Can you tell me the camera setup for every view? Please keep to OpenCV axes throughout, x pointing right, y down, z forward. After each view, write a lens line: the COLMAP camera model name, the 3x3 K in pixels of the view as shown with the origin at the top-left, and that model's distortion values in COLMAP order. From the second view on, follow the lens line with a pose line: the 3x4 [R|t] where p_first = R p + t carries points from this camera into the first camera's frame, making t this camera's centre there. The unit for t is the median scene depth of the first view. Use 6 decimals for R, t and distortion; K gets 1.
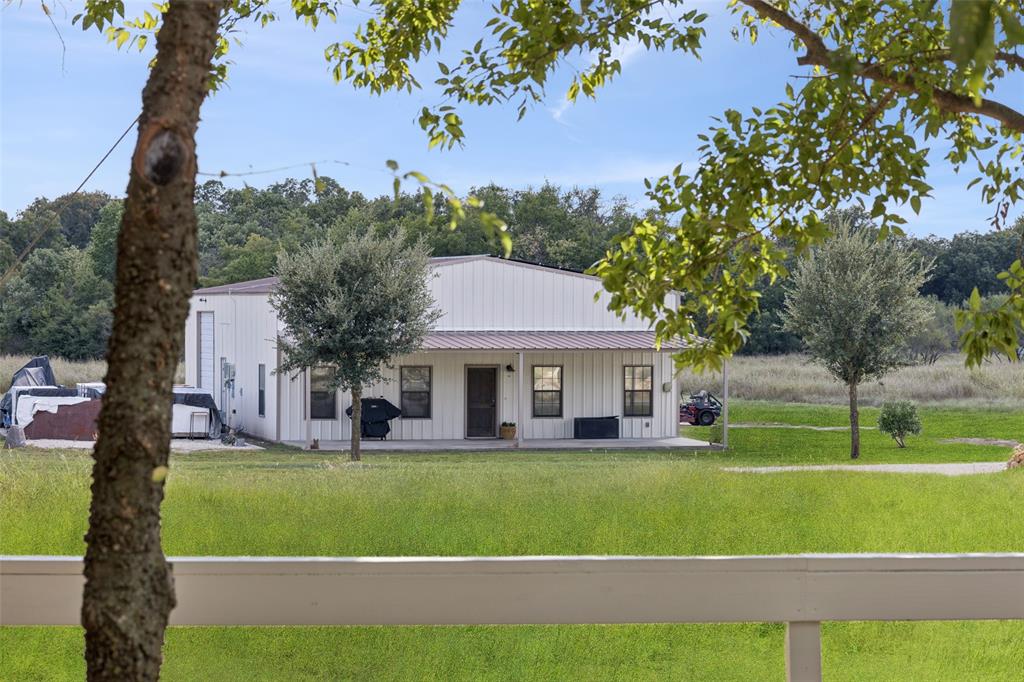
lens RADIAL K [[3077.3, 0, 512.0], [0, 3077.3, 341.0], [0, 0, 1]] dist [0.022344, 0.264678]
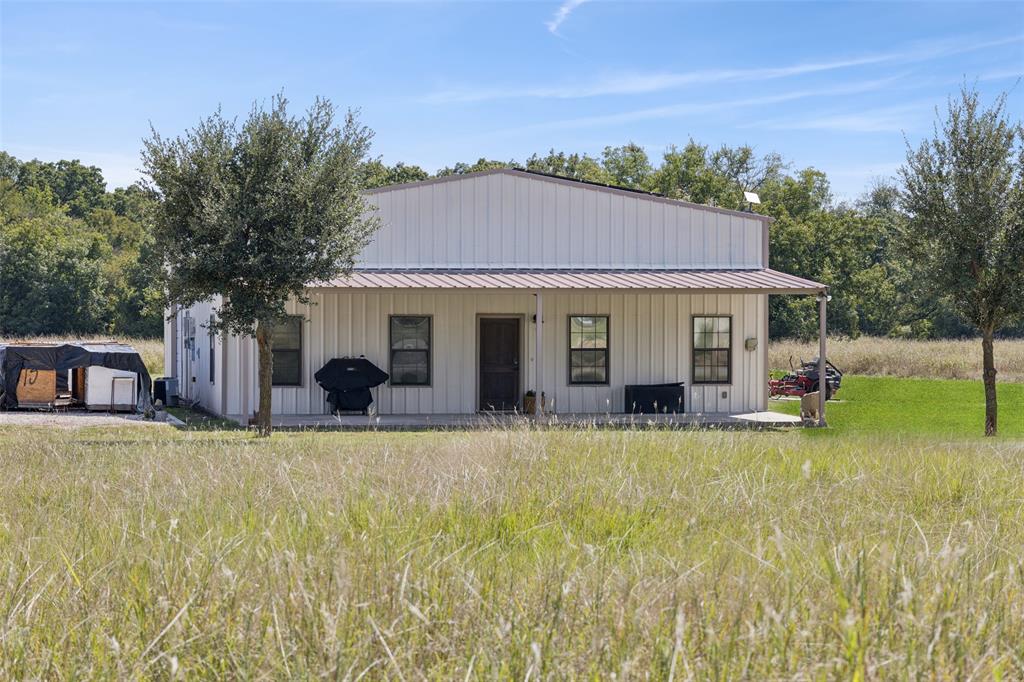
lens RADIAL K [[3077.3, 0, 512.0], [0, 3077.3, 341.0], [0, 0, 1]] dist [0.022344, 0.264678]
pose [[0.997793, -0.001676, -0.066380, 0.042855], [0.001678, 0.999999, -0.000026, 0.014277], [0.066380, -0.000086, 0.997794, 0.254410]]
